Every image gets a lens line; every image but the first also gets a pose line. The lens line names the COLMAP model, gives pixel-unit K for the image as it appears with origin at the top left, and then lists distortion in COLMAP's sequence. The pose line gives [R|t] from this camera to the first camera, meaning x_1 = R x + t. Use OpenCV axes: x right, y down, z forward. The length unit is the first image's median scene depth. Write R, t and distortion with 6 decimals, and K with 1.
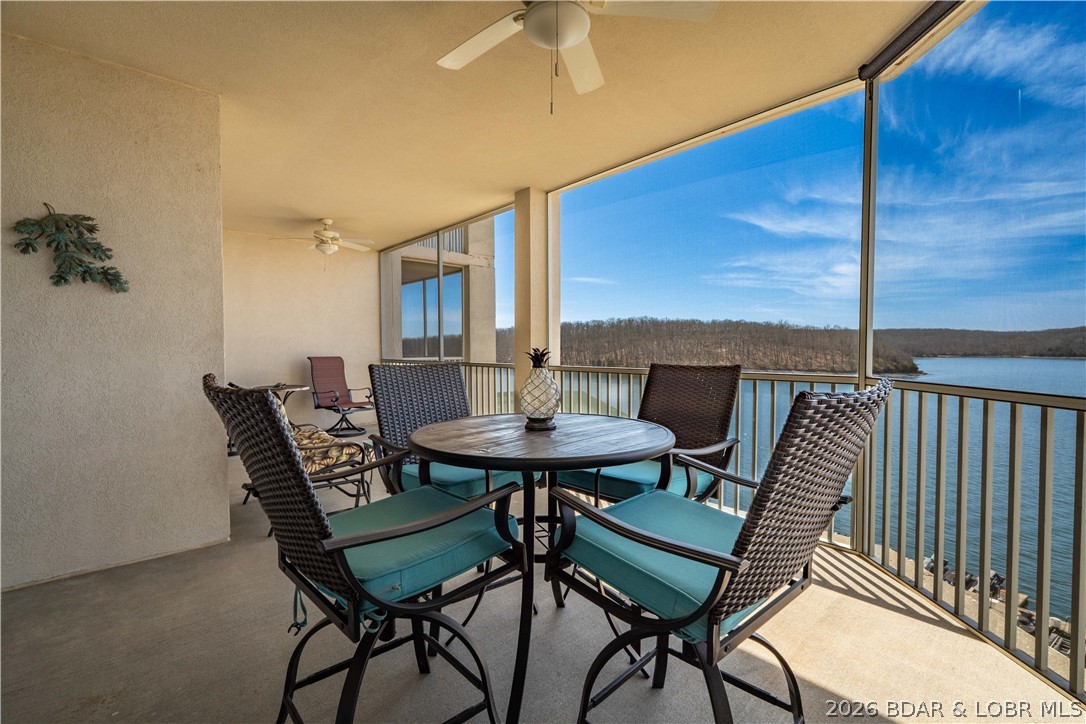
lens RADIAL K [[499.0, 0, 543.0], [0, 499.0, 362.0], [0, 0, 1]] dist [-0.004144, -0.000148]
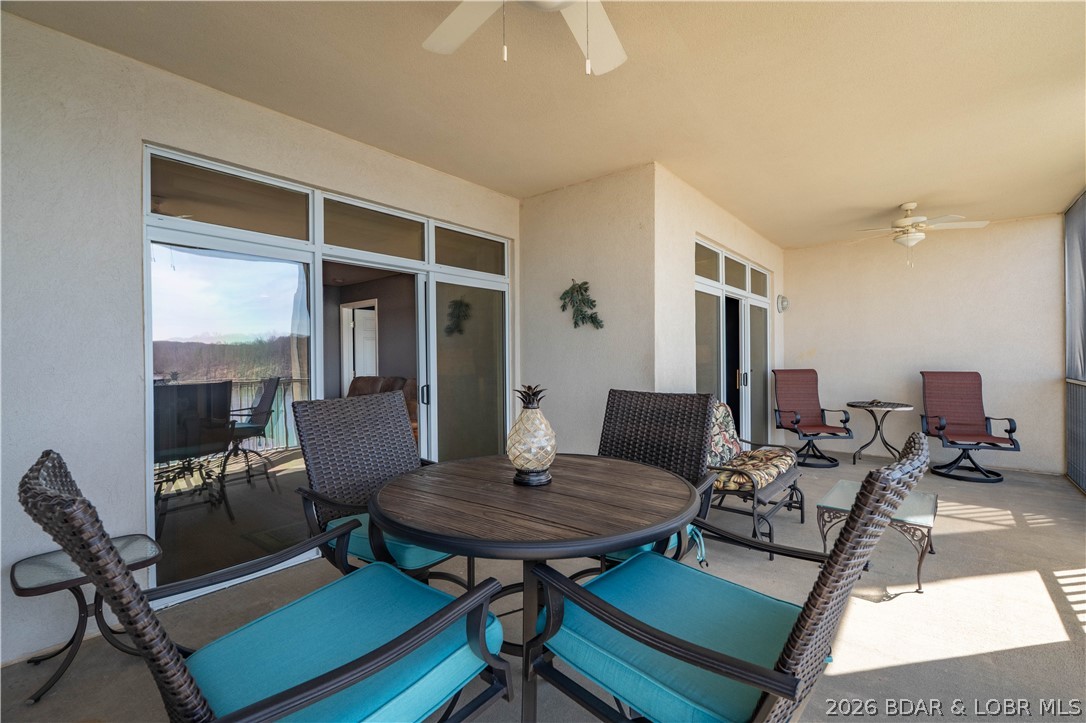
lens RADIAL K [[499.0, 0, 543.0], [0, 499.0, 361.5], [0, 0, 1]] dist [-0.004144, -0.000148]
pose [[0.147344, 0.011546, -0.989018, 0.588928], [-0.018059, 0.999797, 0.008982, -0.054226], [0.988920, 0.016537, 0.147523, 0.622120]]
